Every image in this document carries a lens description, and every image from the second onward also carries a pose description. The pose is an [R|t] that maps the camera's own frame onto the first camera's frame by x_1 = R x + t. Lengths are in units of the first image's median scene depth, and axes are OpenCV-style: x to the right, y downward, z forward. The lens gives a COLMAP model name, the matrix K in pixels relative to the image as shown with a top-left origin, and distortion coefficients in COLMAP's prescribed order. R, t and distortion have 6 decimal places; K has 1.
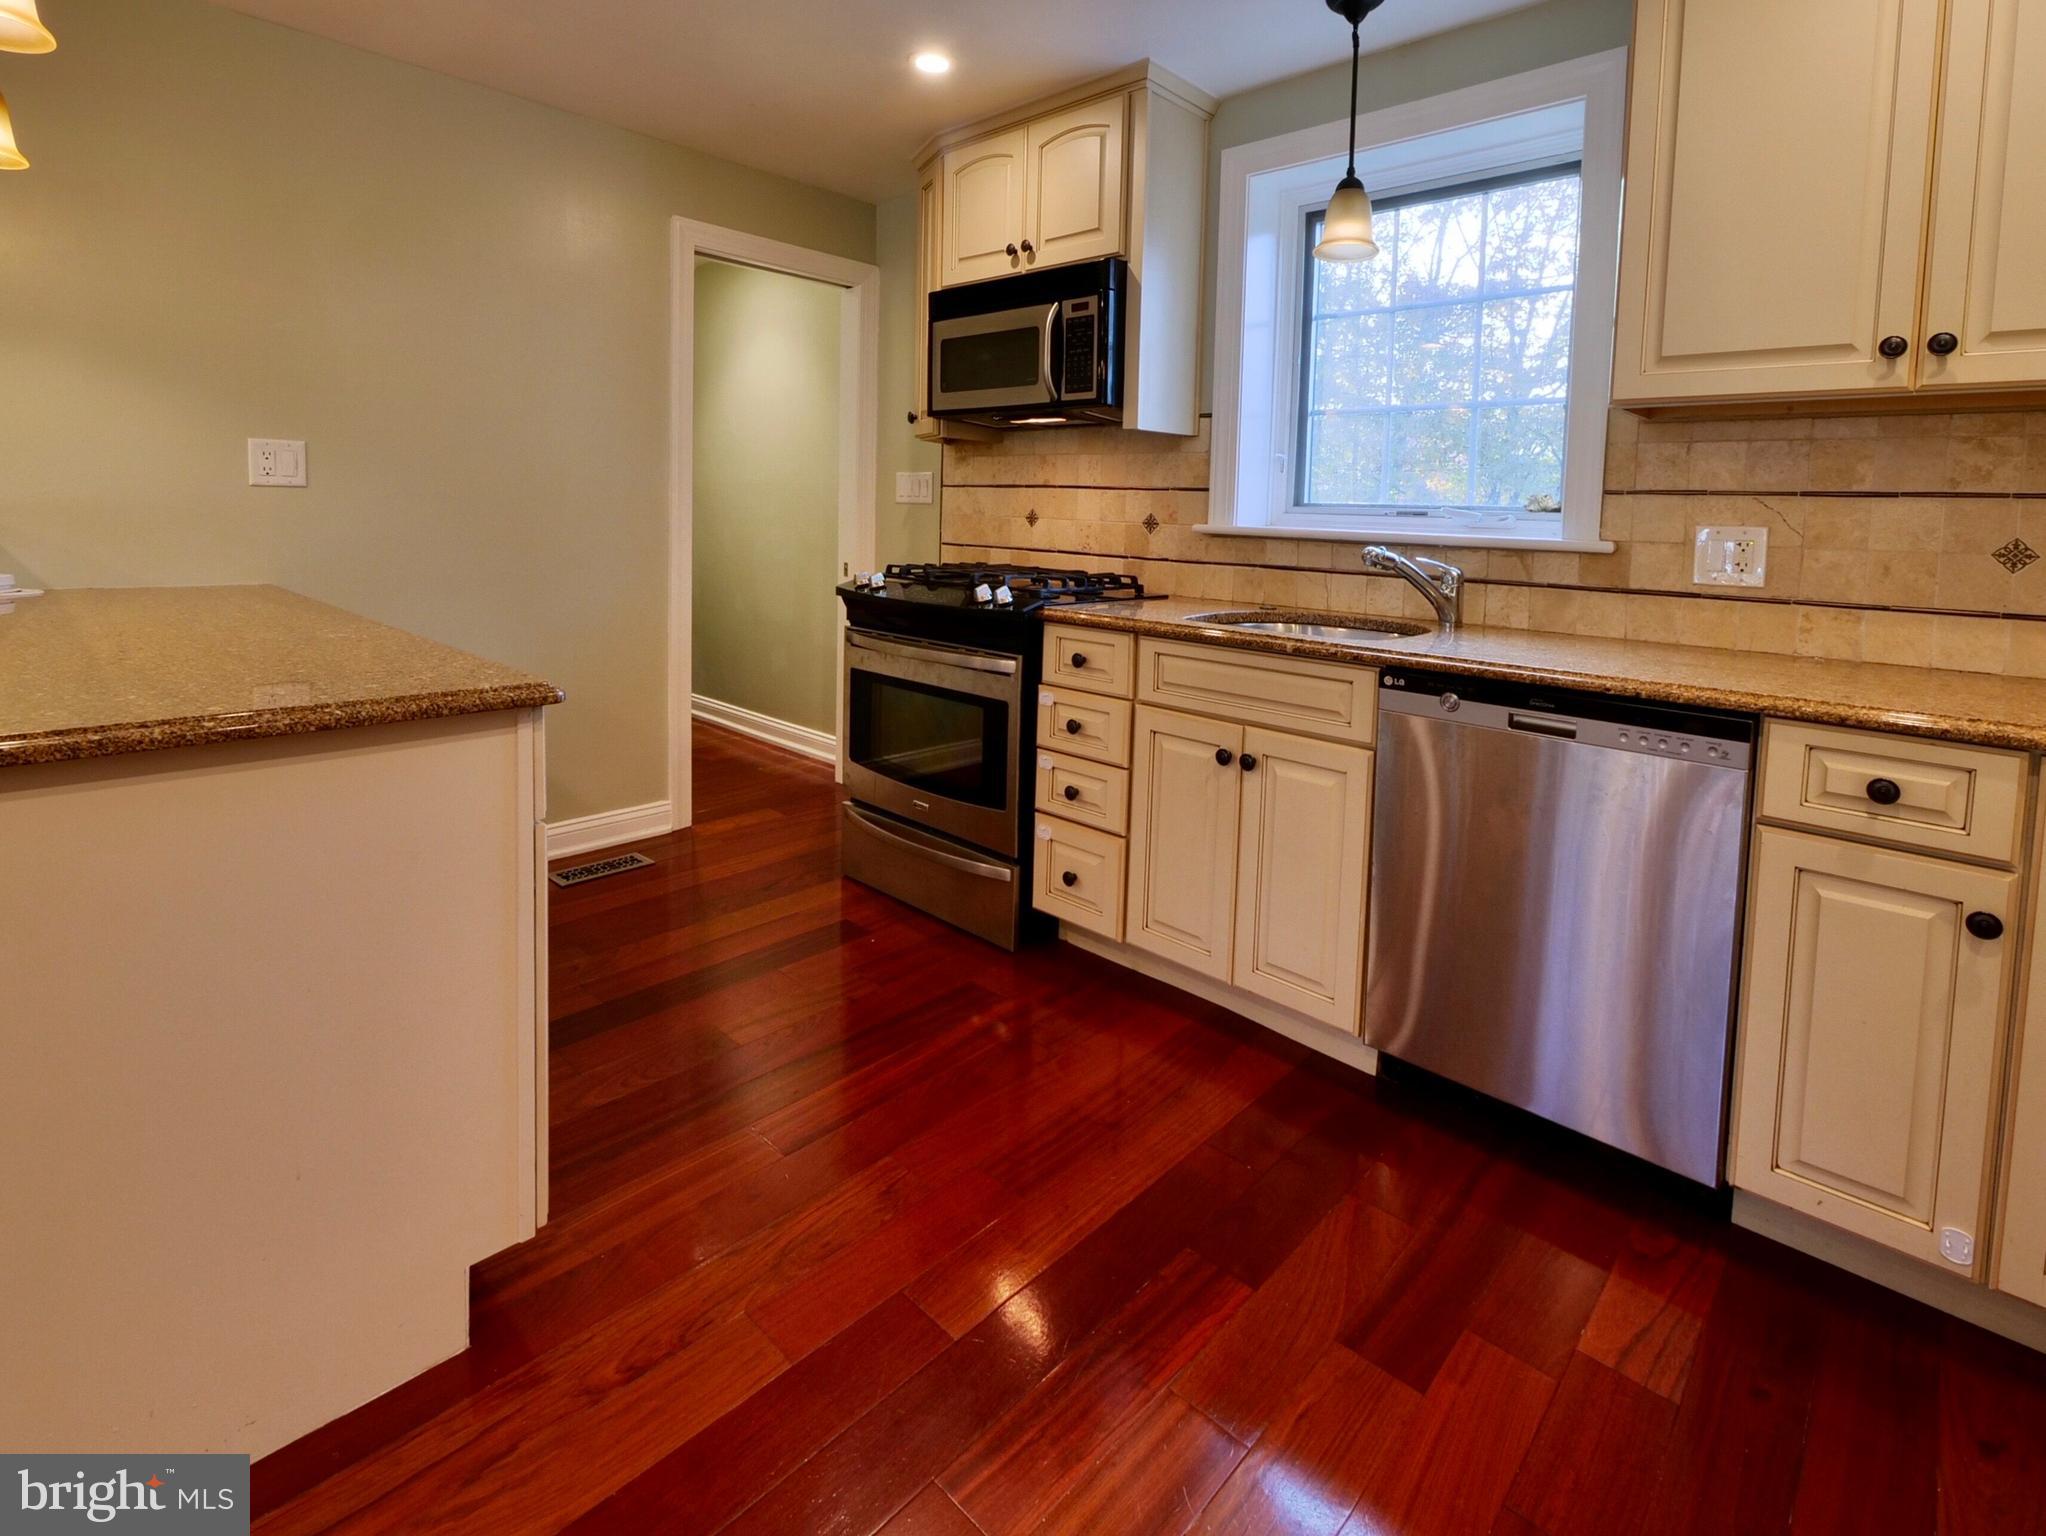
lens RADIAL K [[981.9, 0, 1047.6], [0, 981.9, 575.4], [0, 0, 1]] dist [-0.000238, 0.000491]
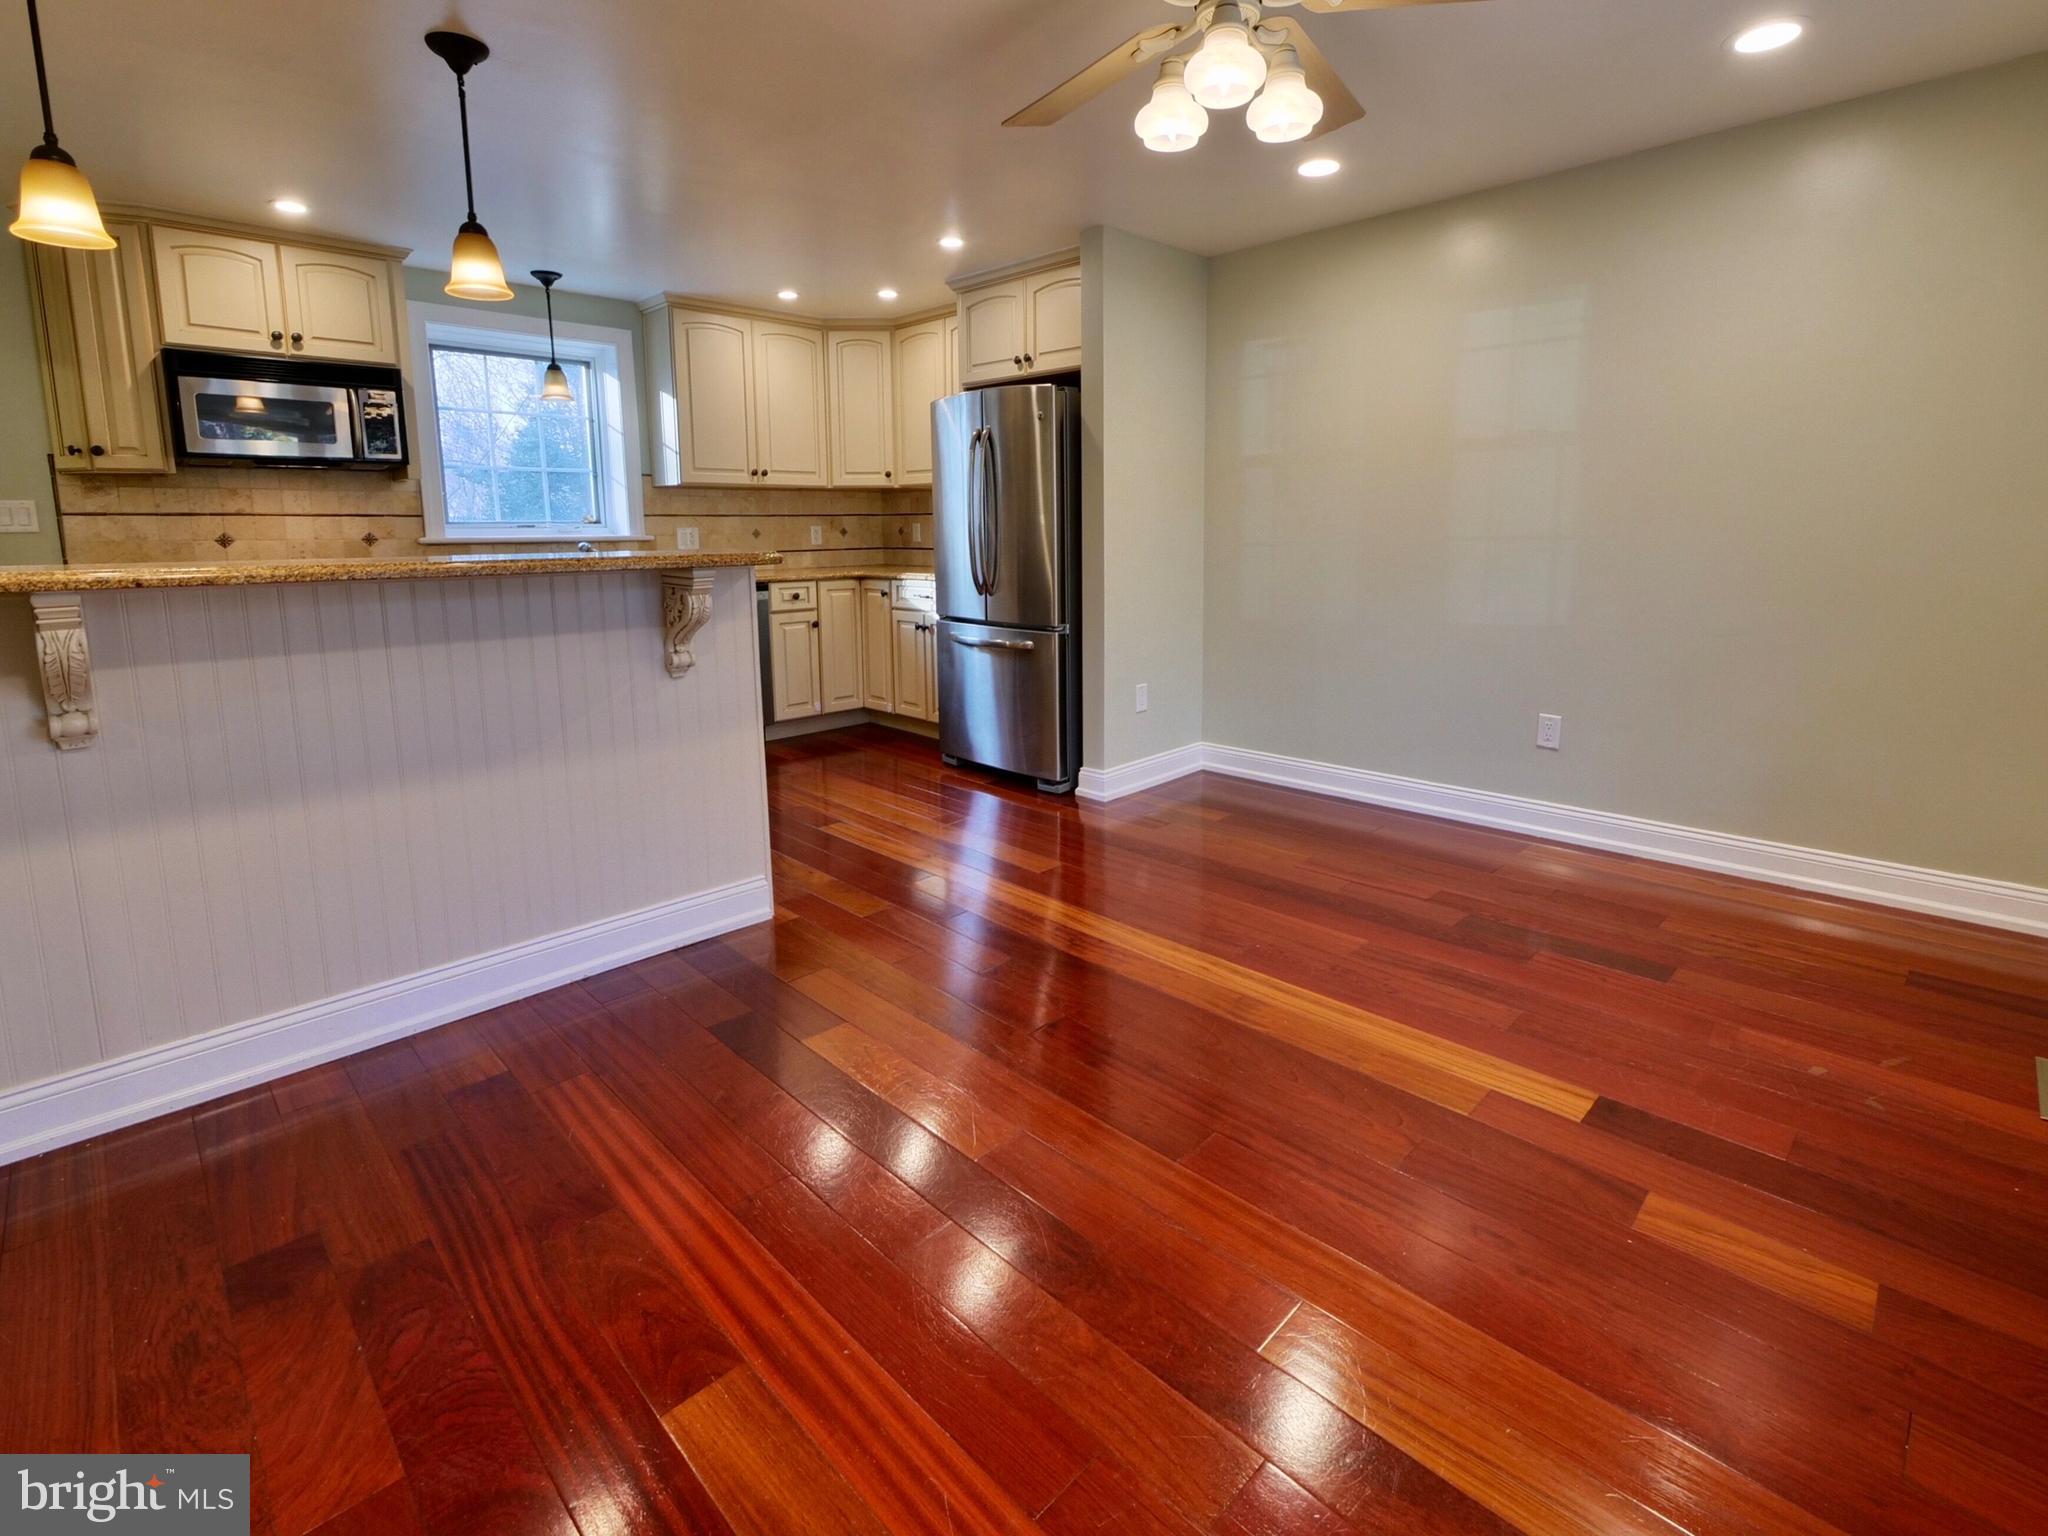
lens RADIAL K [[982.9, 0, 1037.6], [0, 982.9, 645.2], [0, 0, 1]] dist [-0.000238, 0.000491]
pose [[0.052077, -0.150057, 0.987305, -1.702121], [0.077106, 0.986299, 0.145838, -0.044665], [-0.995662, 0.068533, 0.062934, -0.089222]]
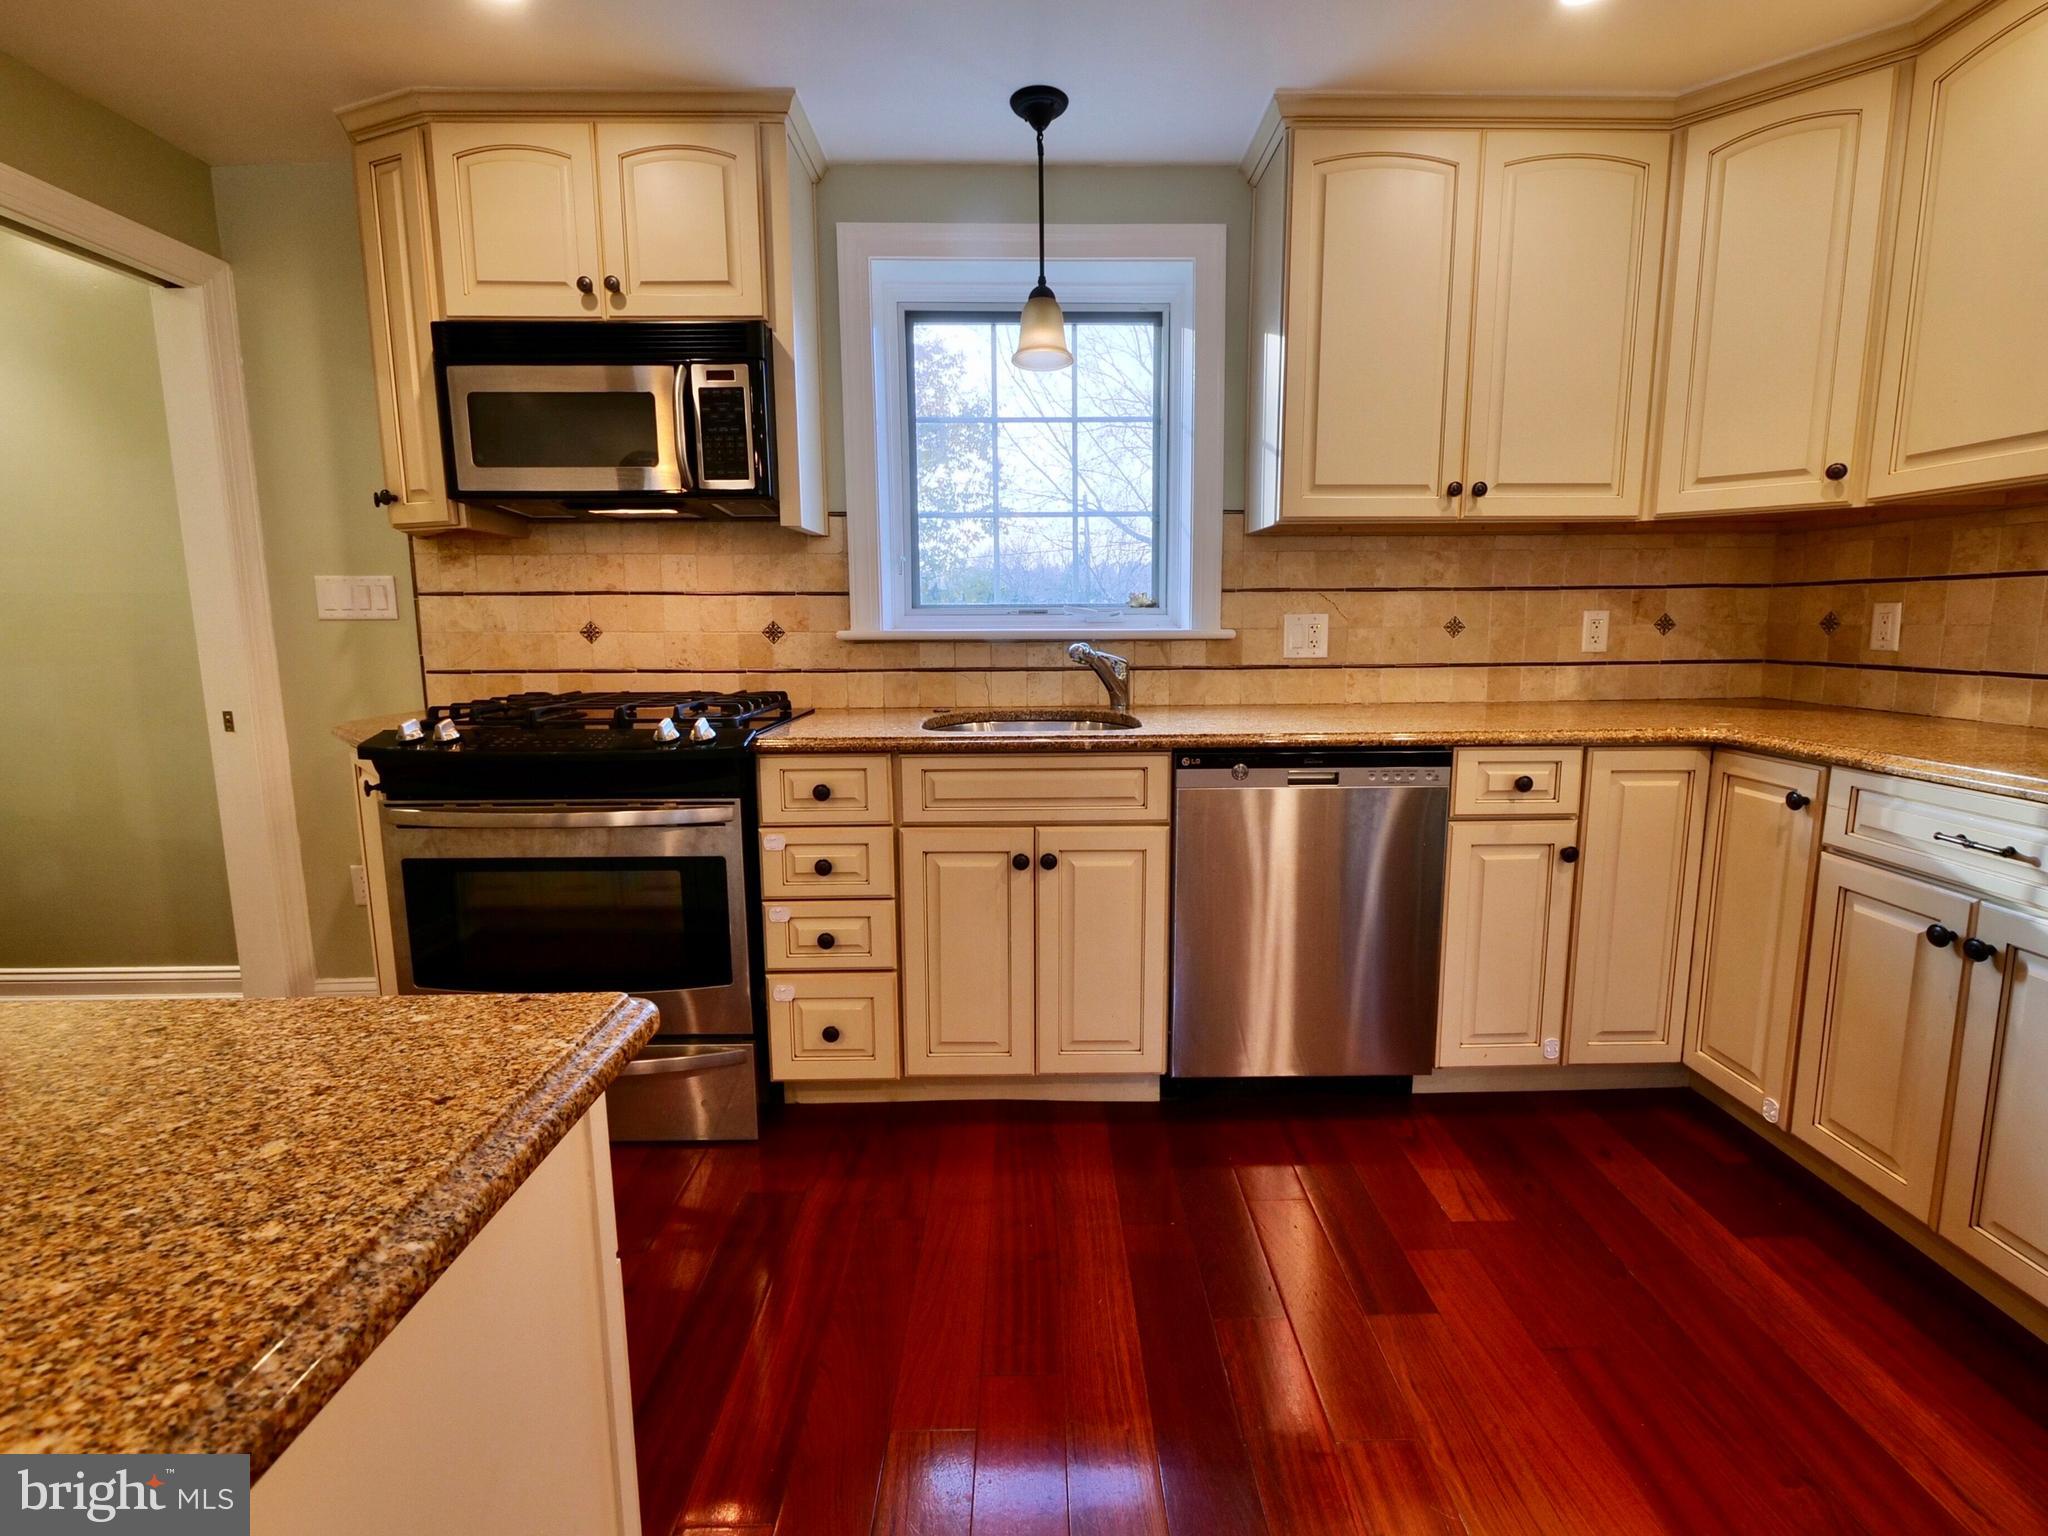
lens RADIAL K [[892.3, 0, 1047.7], [0, 892.3, 737.7], [0, 0, 1]] dist [-0.001598, -0.001257]
pose [[0.725038, -0.126510, 0.676989, -0.373014], [0.073783, 0.991595, 0.106281, -0.033207], [-0.684745, -0.027107, 0.728279, 0.294587]]
